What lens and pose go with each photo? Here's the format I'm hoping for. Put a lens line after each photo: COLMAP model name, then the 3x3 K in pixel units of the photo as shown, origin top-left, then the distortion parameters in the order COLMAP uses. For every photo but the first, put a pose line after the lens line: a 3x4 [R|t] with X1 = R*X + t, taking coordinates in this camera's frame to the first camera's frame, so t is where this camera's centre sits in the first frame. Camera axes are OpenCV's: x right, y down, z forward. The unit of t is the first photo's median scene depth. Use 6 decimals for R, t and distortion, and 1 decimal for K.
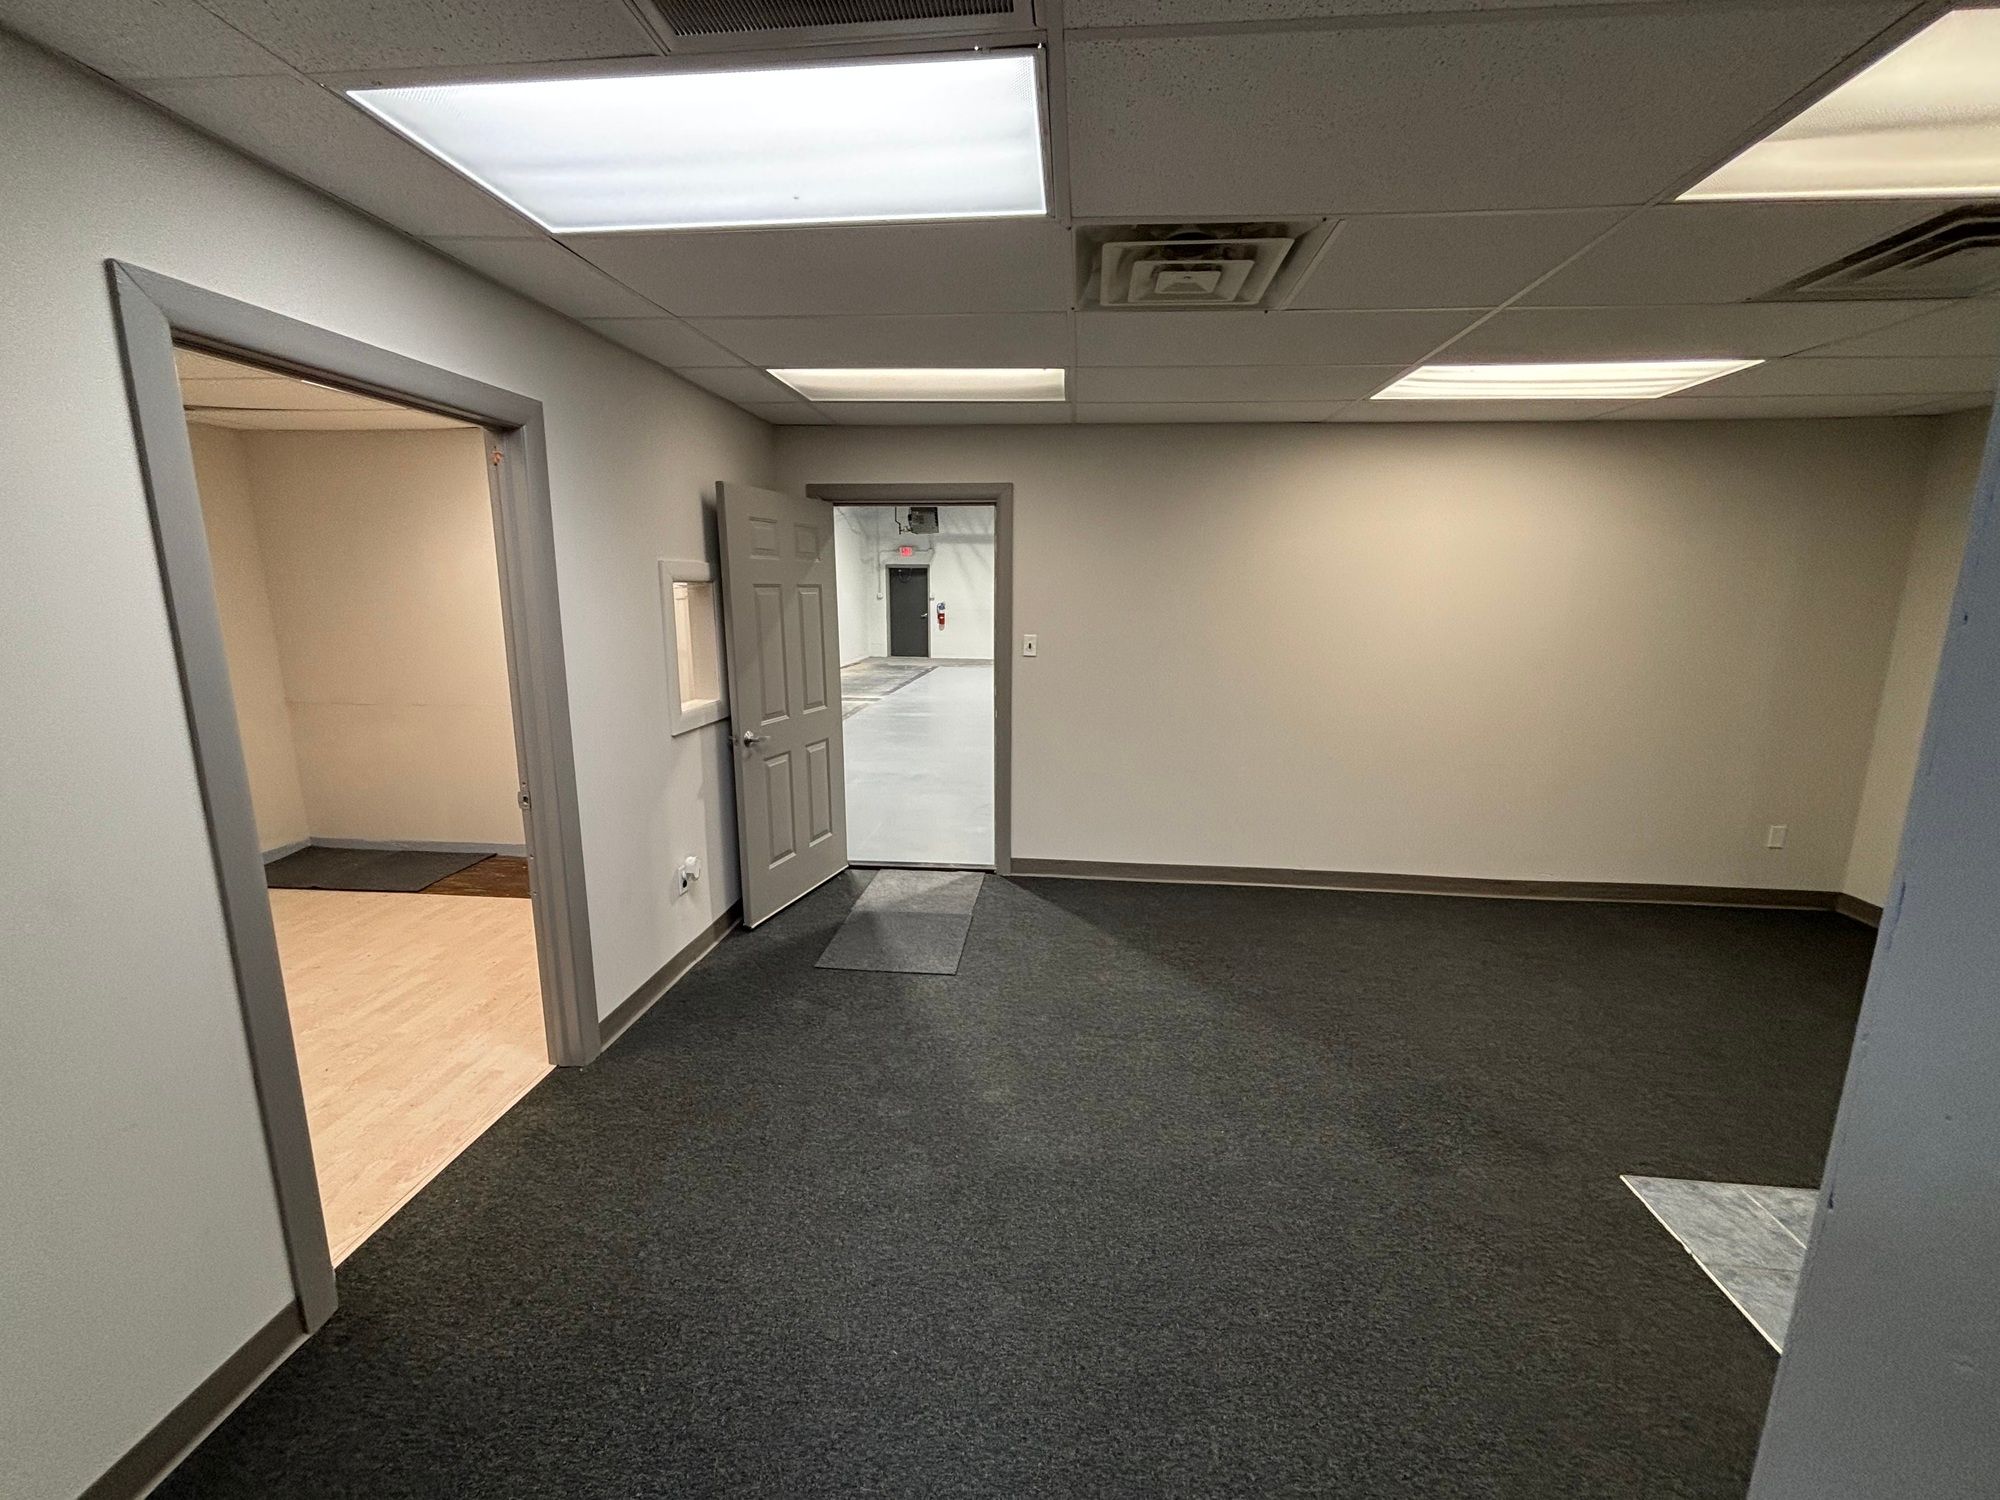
lens RADIAL K [[806.8, 0, 1000.0], [0, 806.8, 750.0], [0, 0, 1]] dist [0.001047, -0.000674]
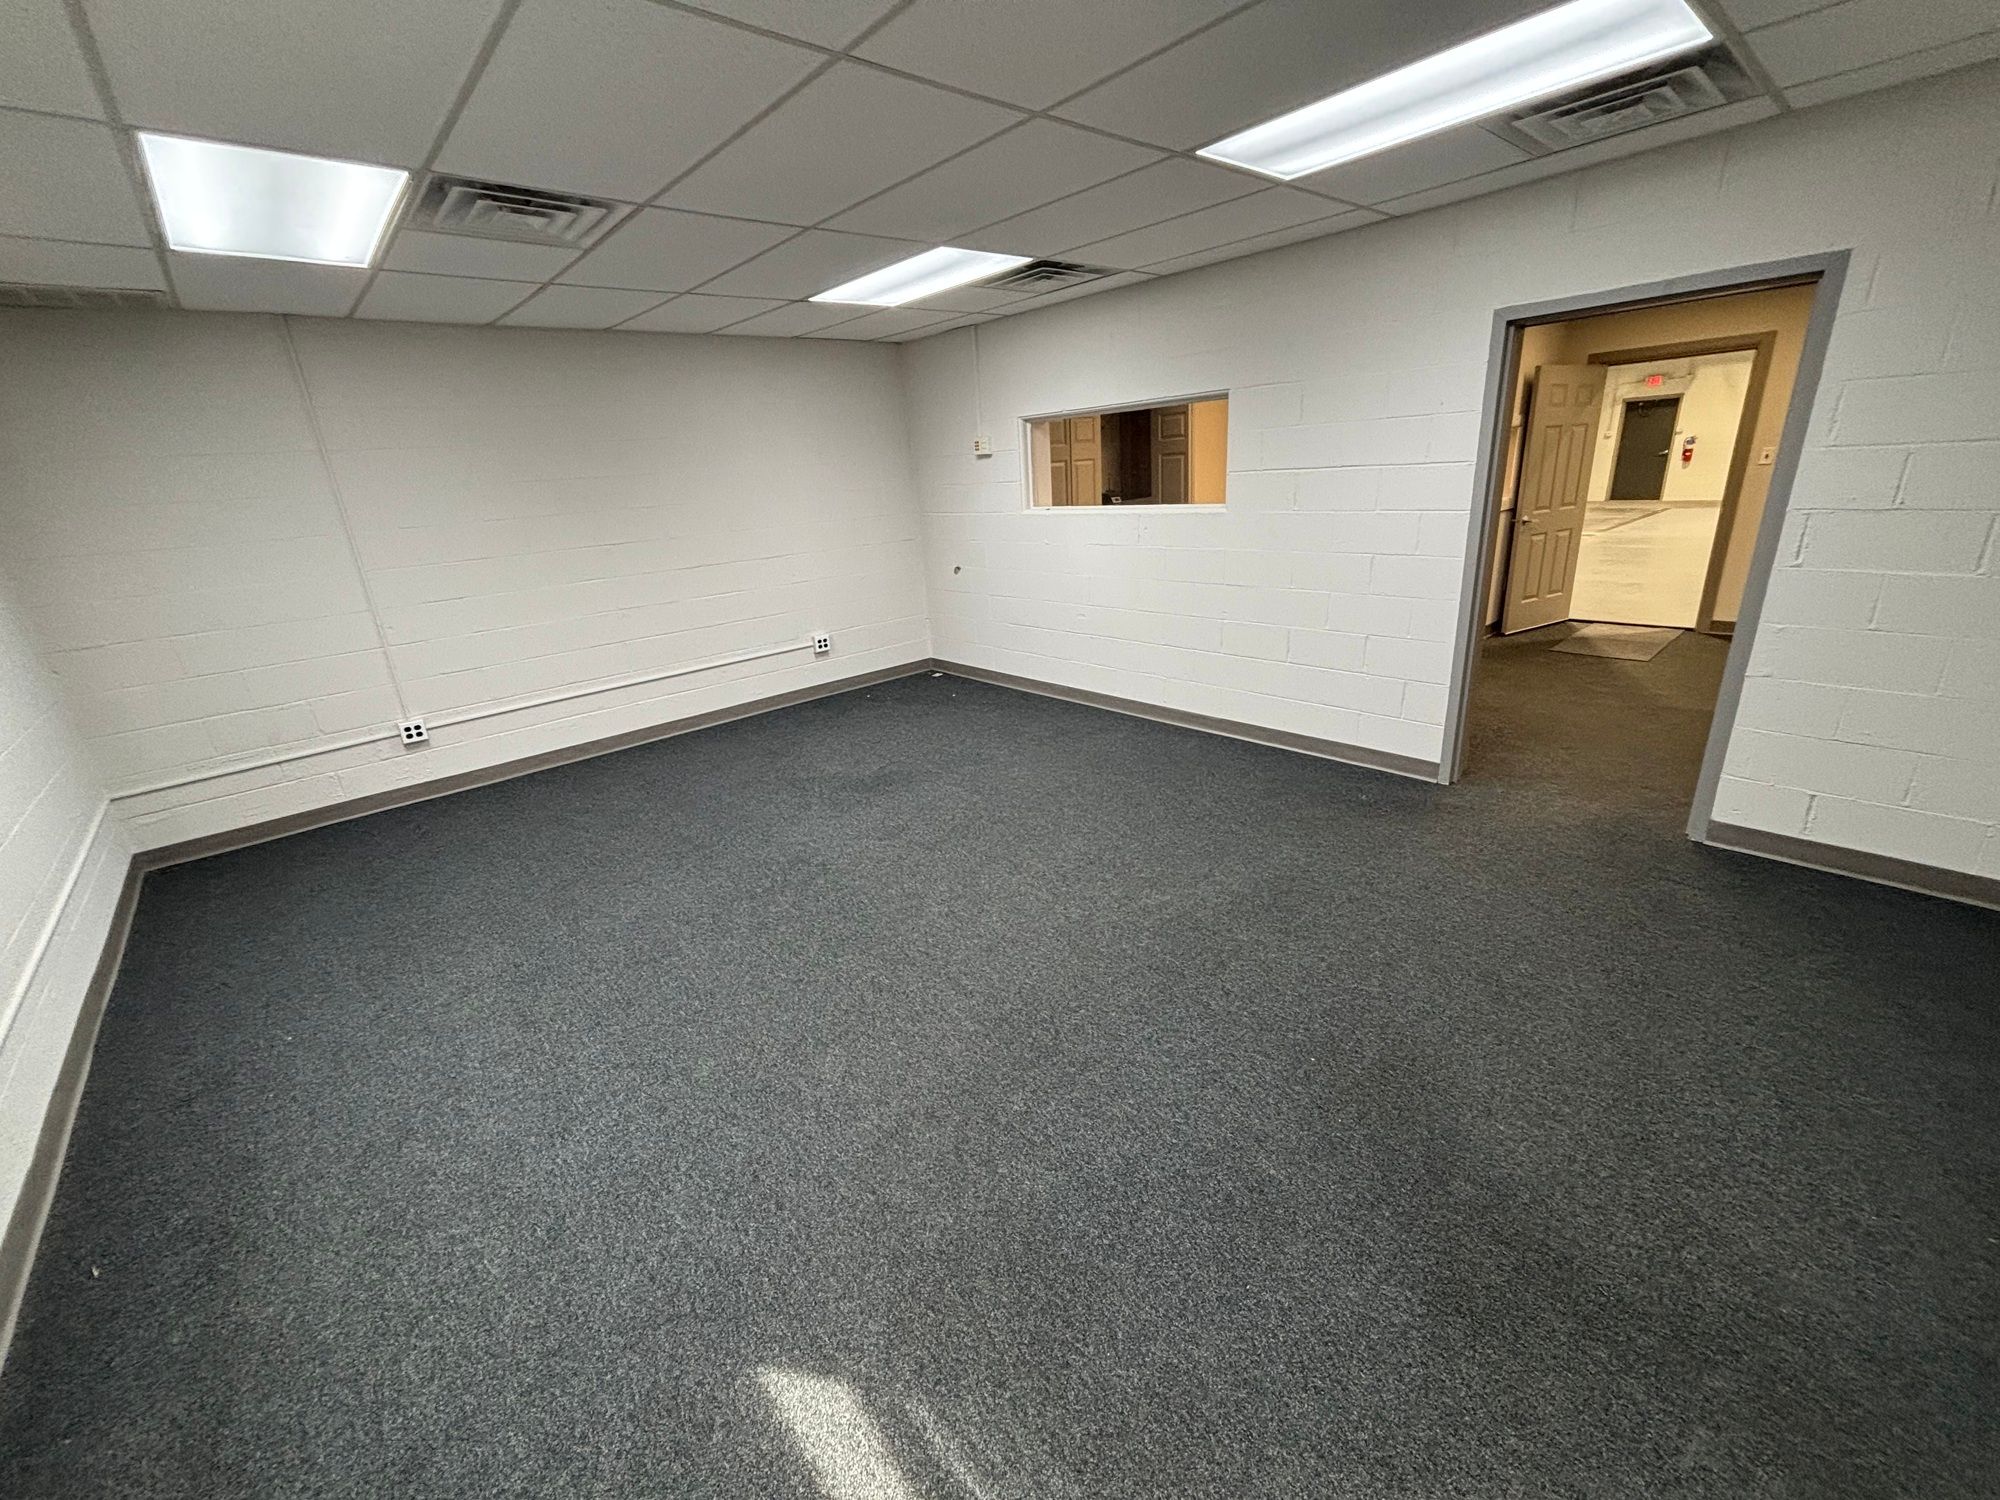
lens RADIAL K [[813.5, 0, 1000.0], [0, 813.5, 750.0], [0, 0, 1]] dist [0.006728, 0.000222]
pose [[0.735537, 0.172847, -0.655064, 0.084592], [-0.067668, 0.980815, 0.182820, 0.208511], [0.674097, -0.090144, 0.733122, -1.005385]]
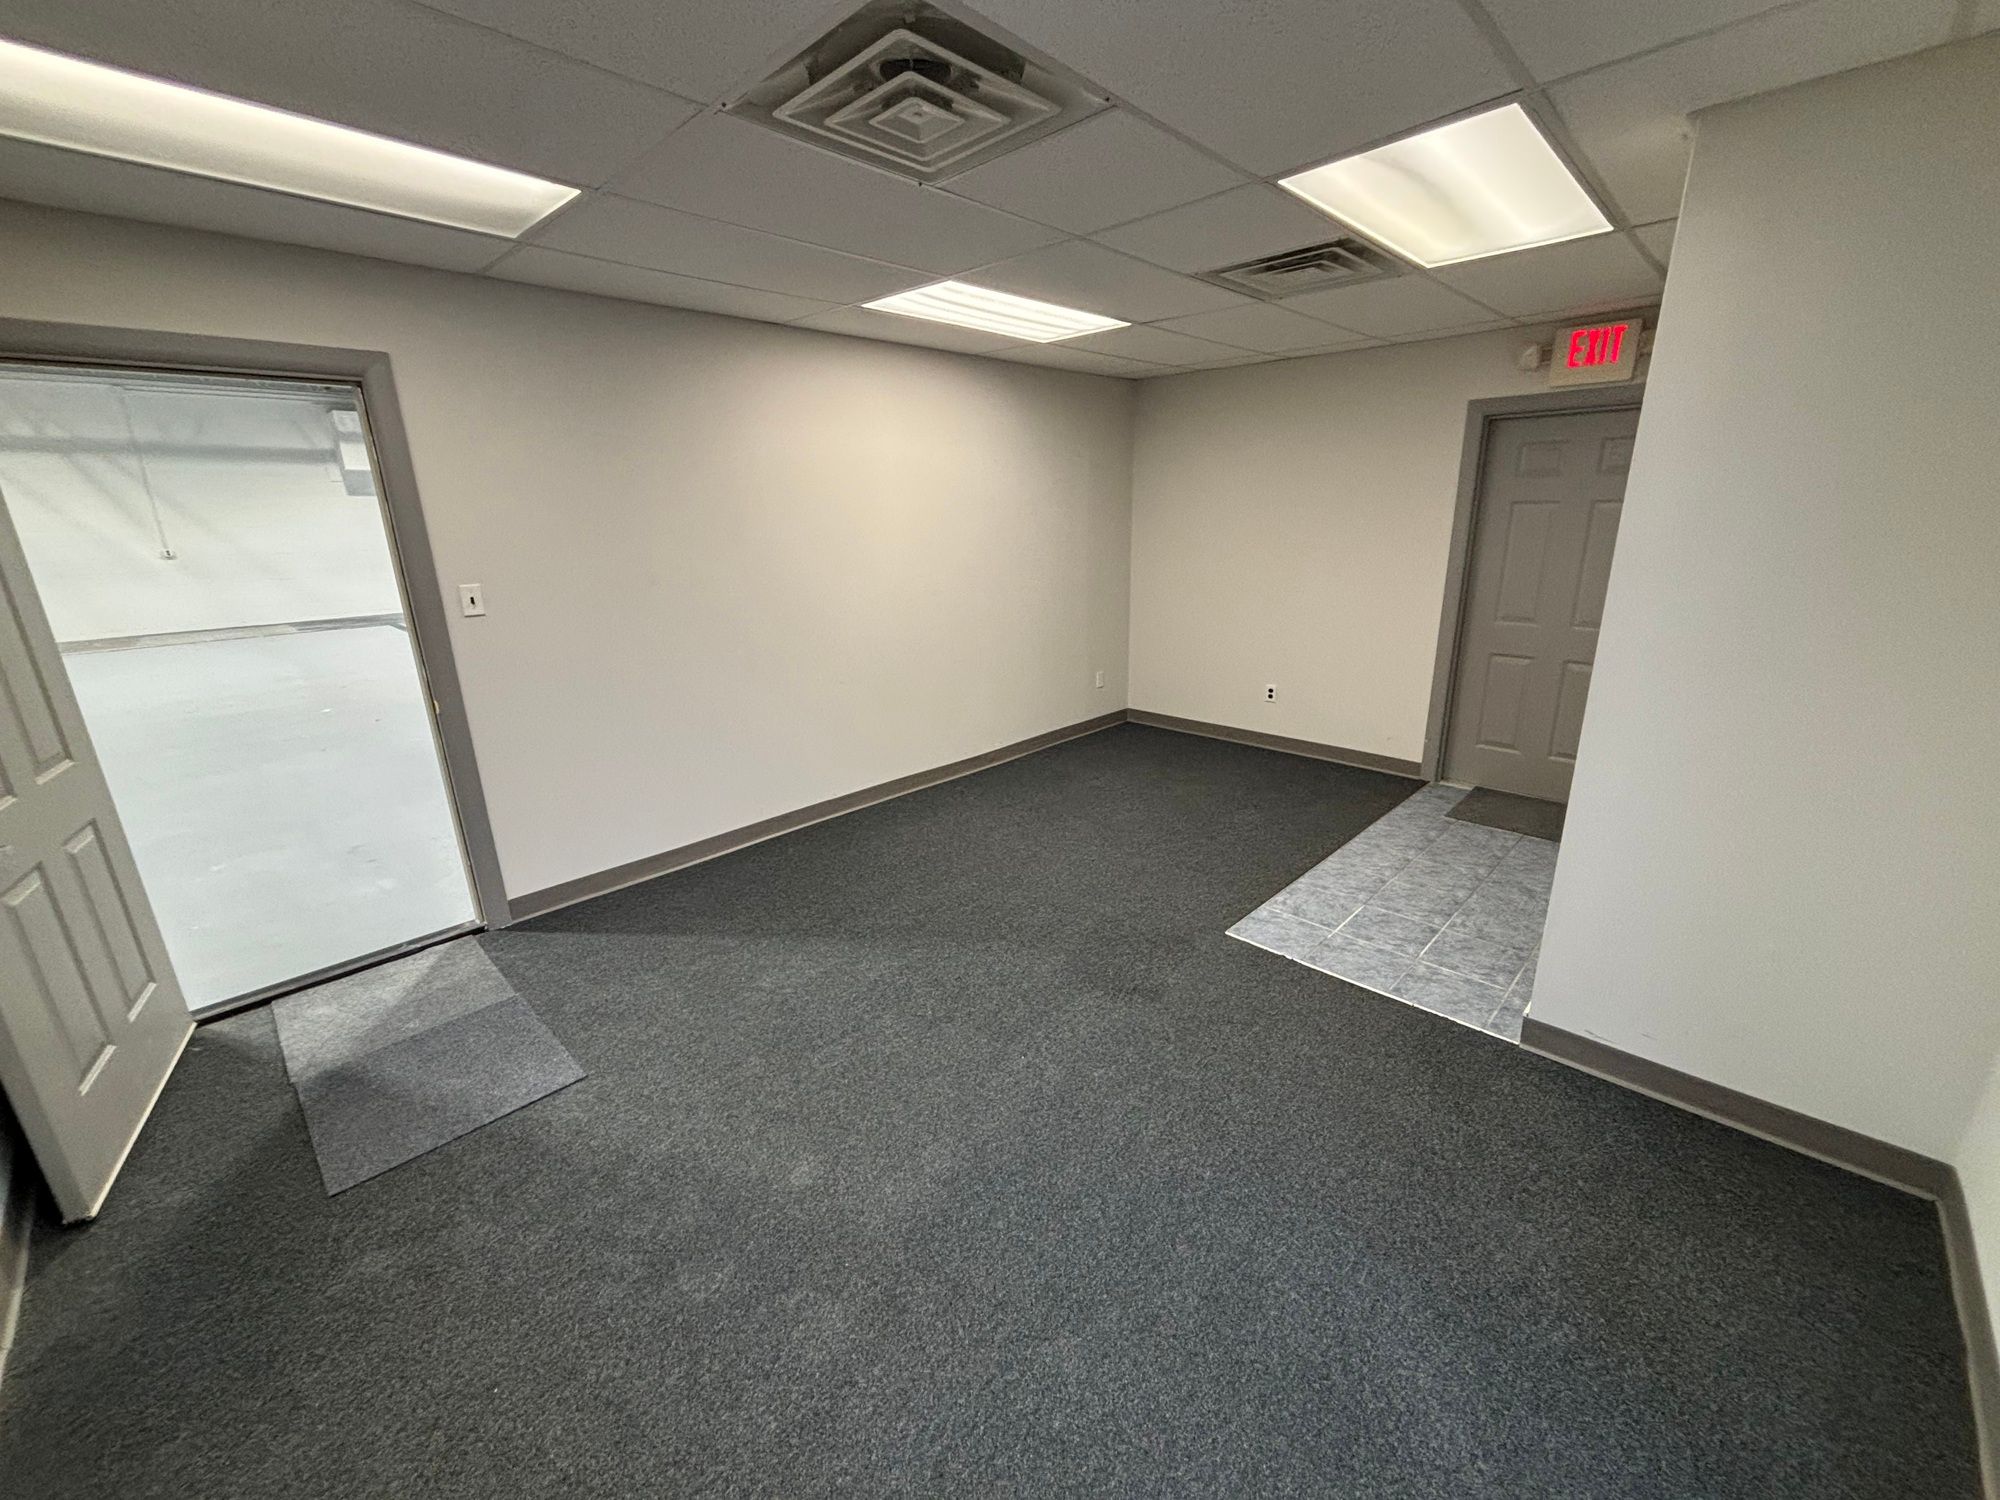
lens RADIAL K [[810.6, 0, 998.1], [0, 810.6, 746.5], [0, 0, 1]] dist [0.004888, -0.000105]
pose [[0.631268, -0.241477, 0.737014, -0.243849], [0.181268, 0.969911, 0.162524, -0.044572], [-0.754084, 0.031001, 0.656046, 0.216616]]
